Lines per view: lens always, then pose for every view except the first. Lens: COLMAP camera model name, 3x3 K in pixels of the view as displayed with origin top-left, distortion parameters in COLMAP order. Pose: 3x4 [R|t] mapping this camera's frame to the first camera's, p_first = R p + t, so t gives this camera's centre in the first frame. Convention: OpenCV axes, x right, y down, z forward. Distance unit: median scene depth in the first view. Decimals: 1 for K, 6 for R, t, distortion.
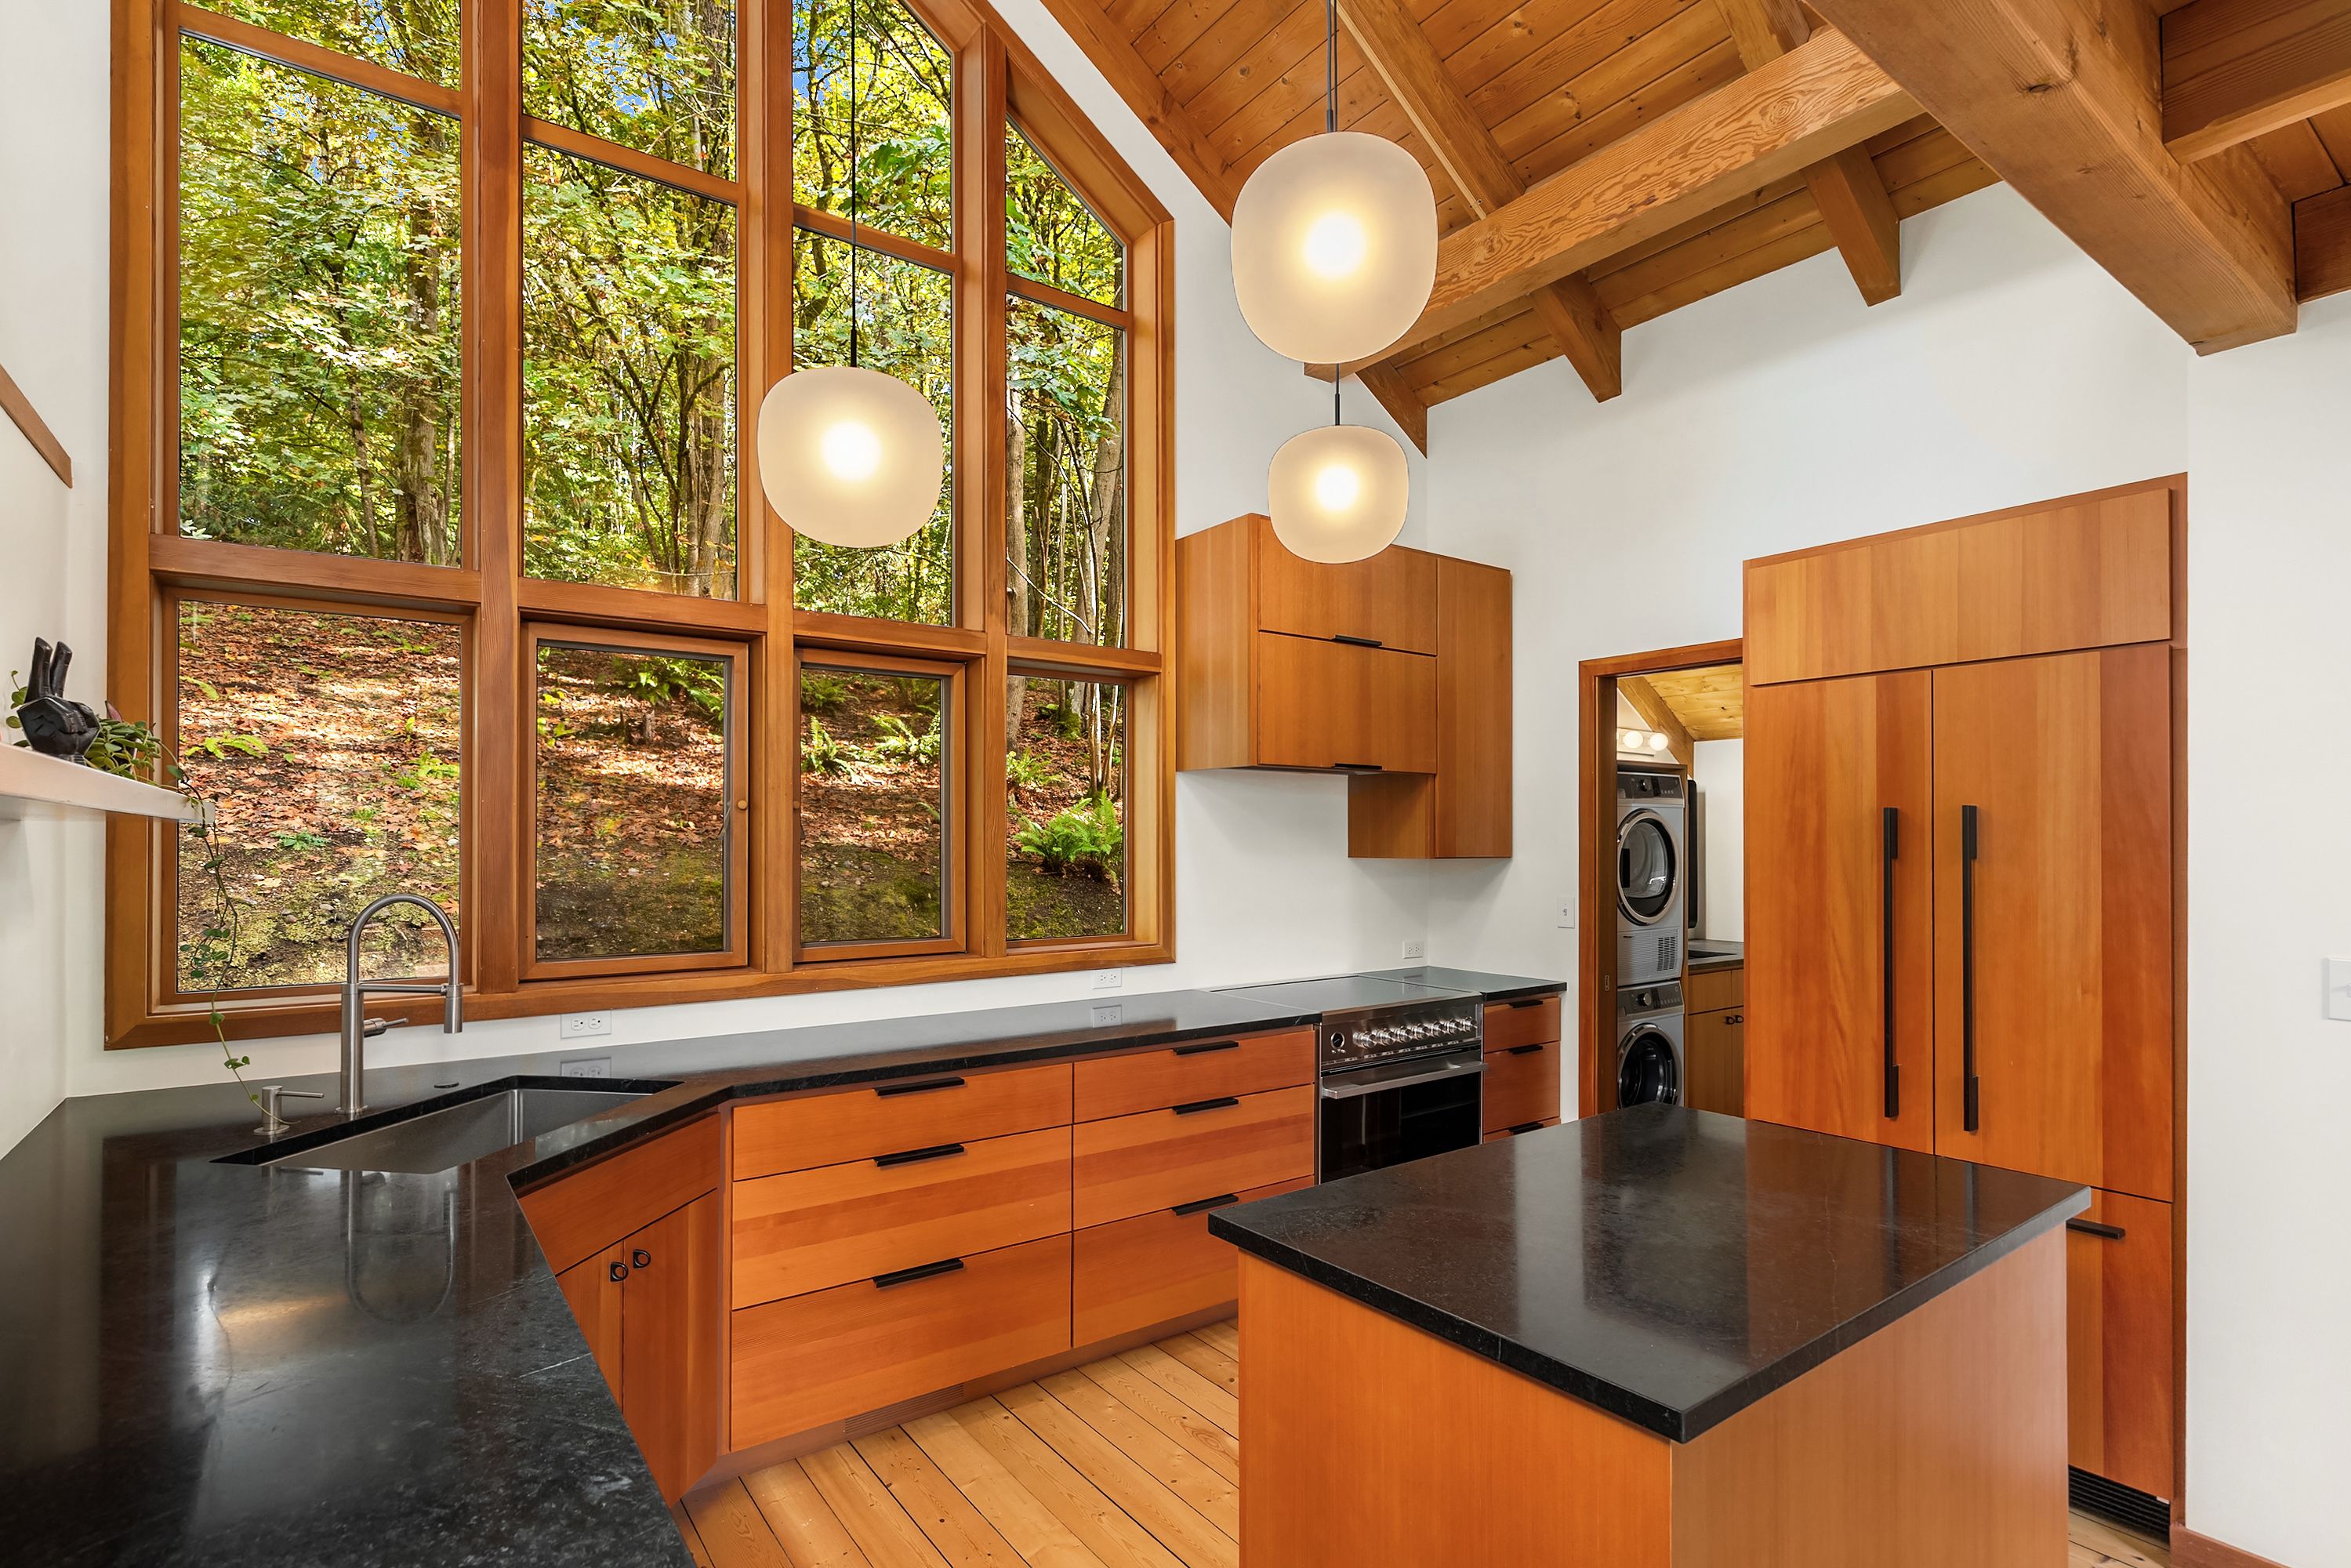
lens RADIAL K [[1120.1, 0, 1181.3], [0, 1120.1, 838.6], [0, 0, 1]] dist [-0.000835, -0.000516]
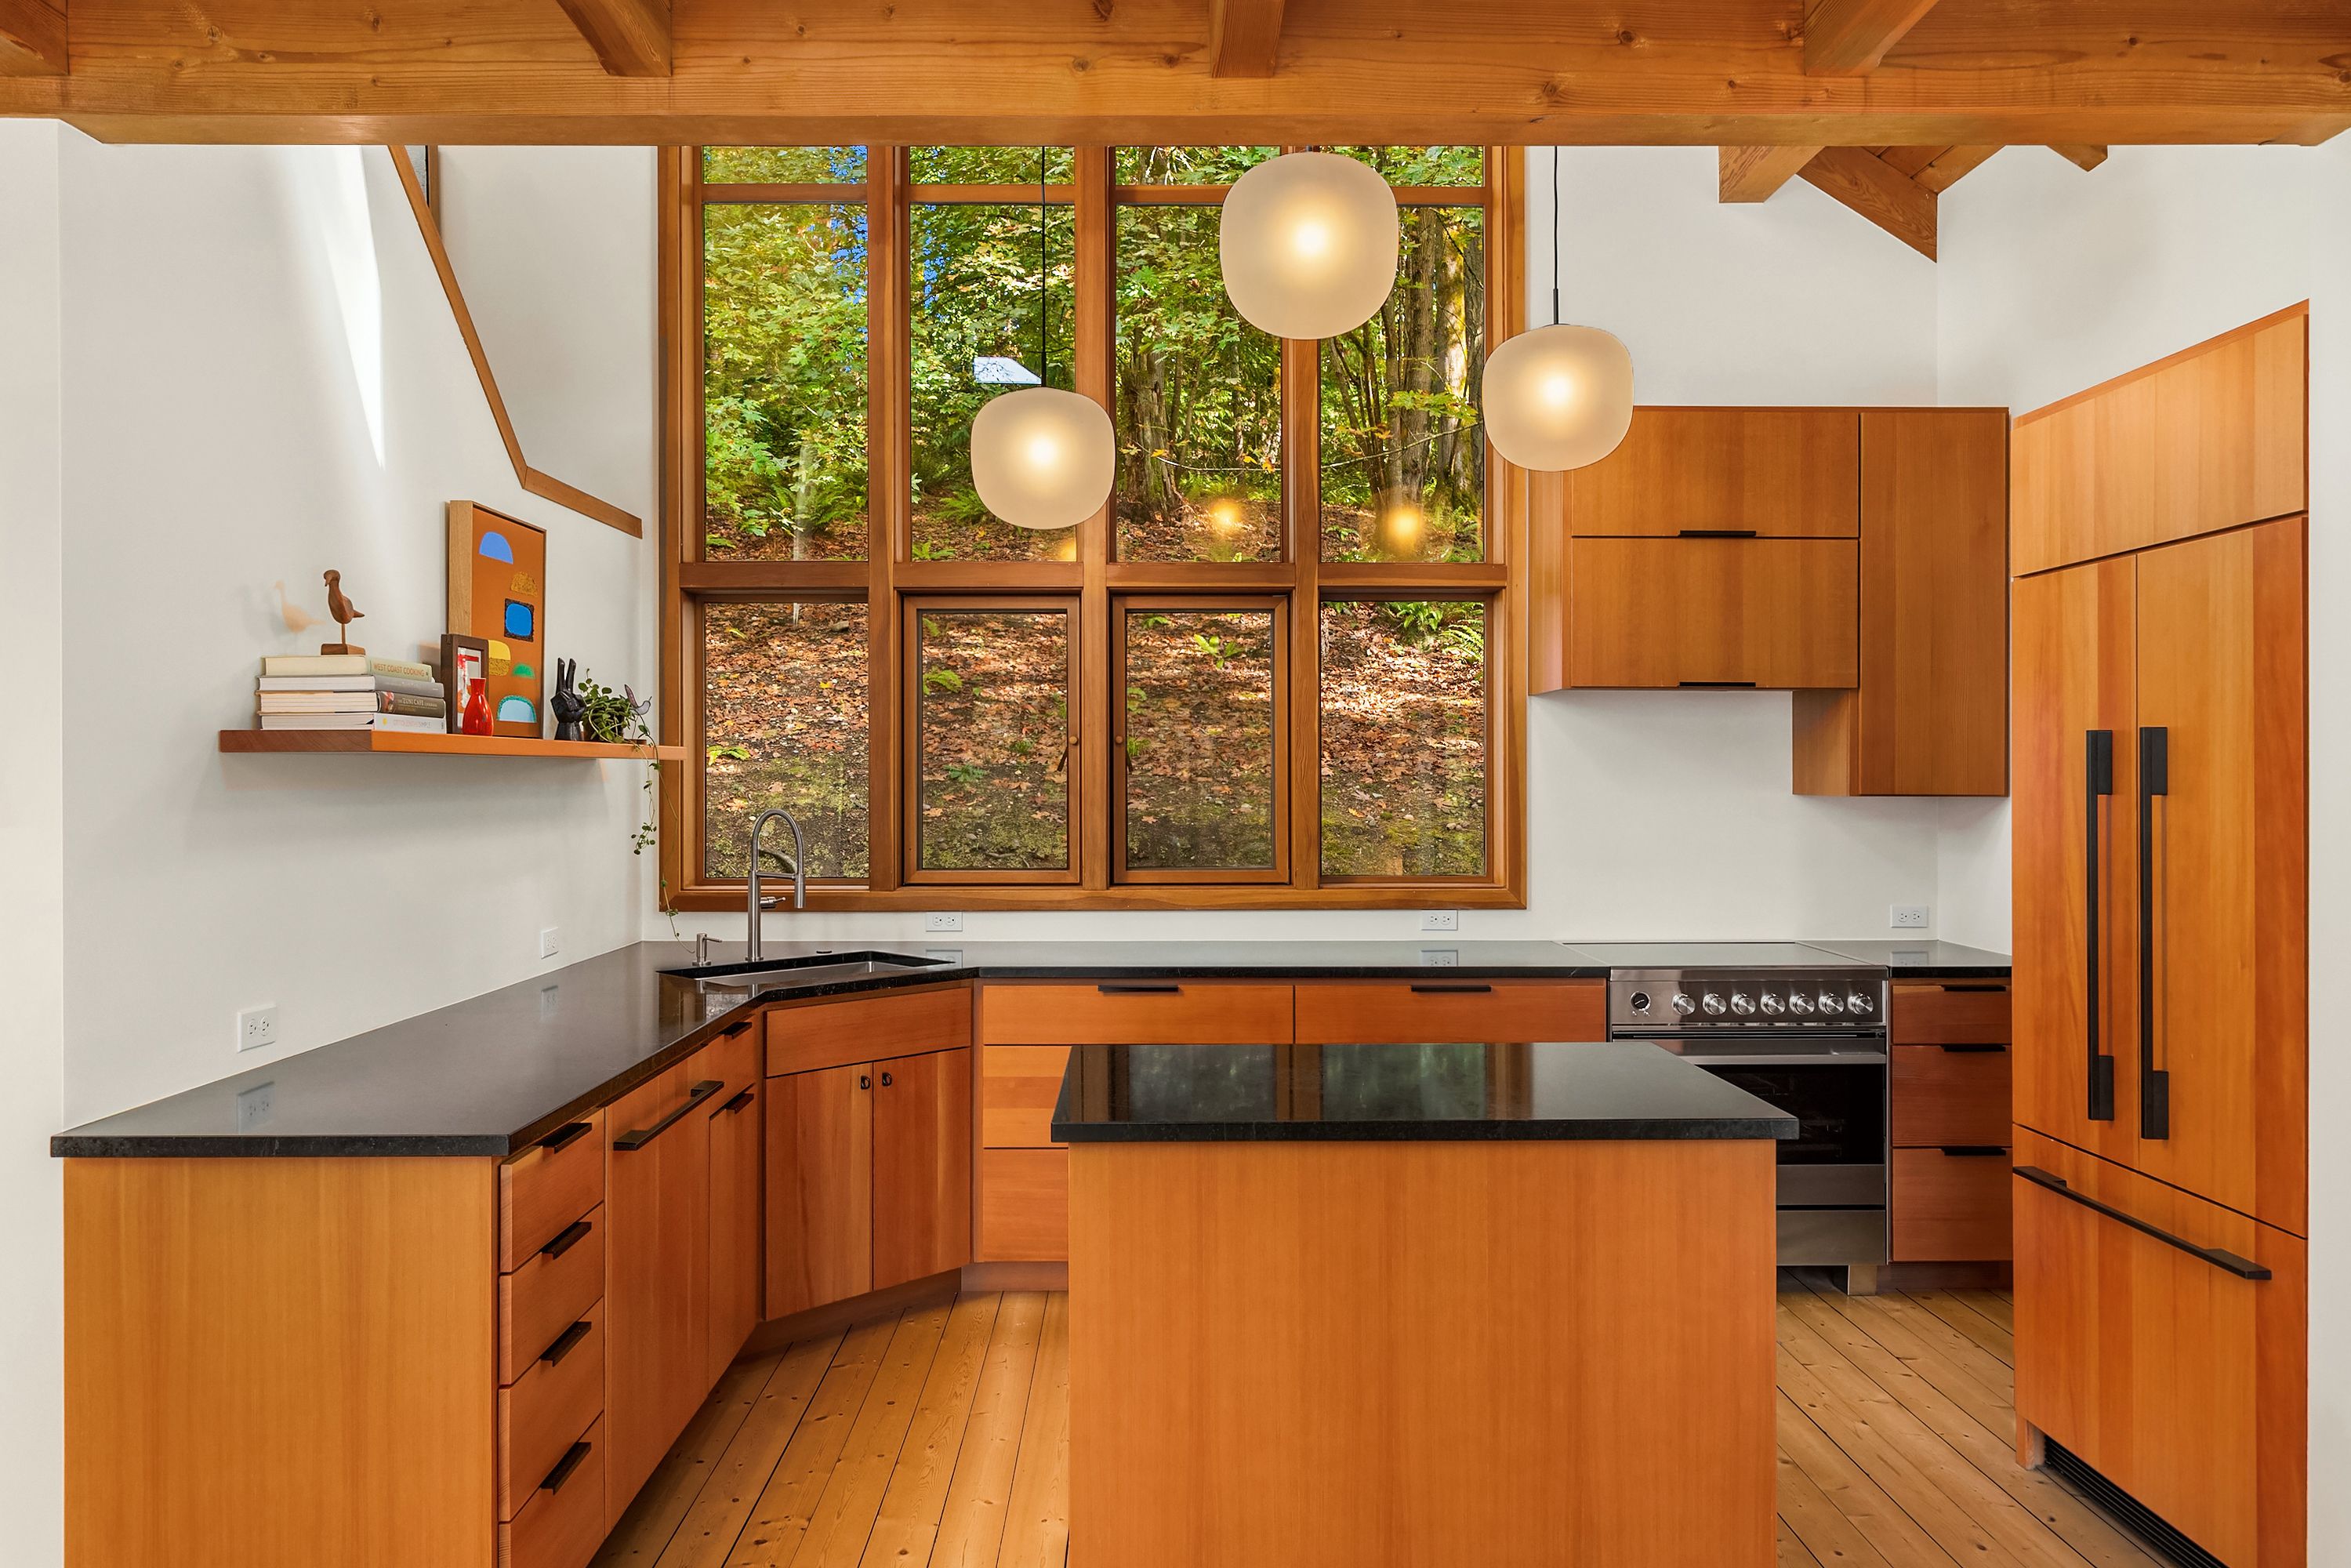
lens RADIAL K [[1608.5, 0, 1175.5], [0, 1608.5, 784.0], [0, 0, 1]] dist [0.001125, -0.000717]
pose [[0.811631, 0.004727, -0.584152, 0.714005], [-0.000292, 0.999970, 0.007687, 0.001498], [0.584171, -0.006068, 0.811608, -0.286191]]
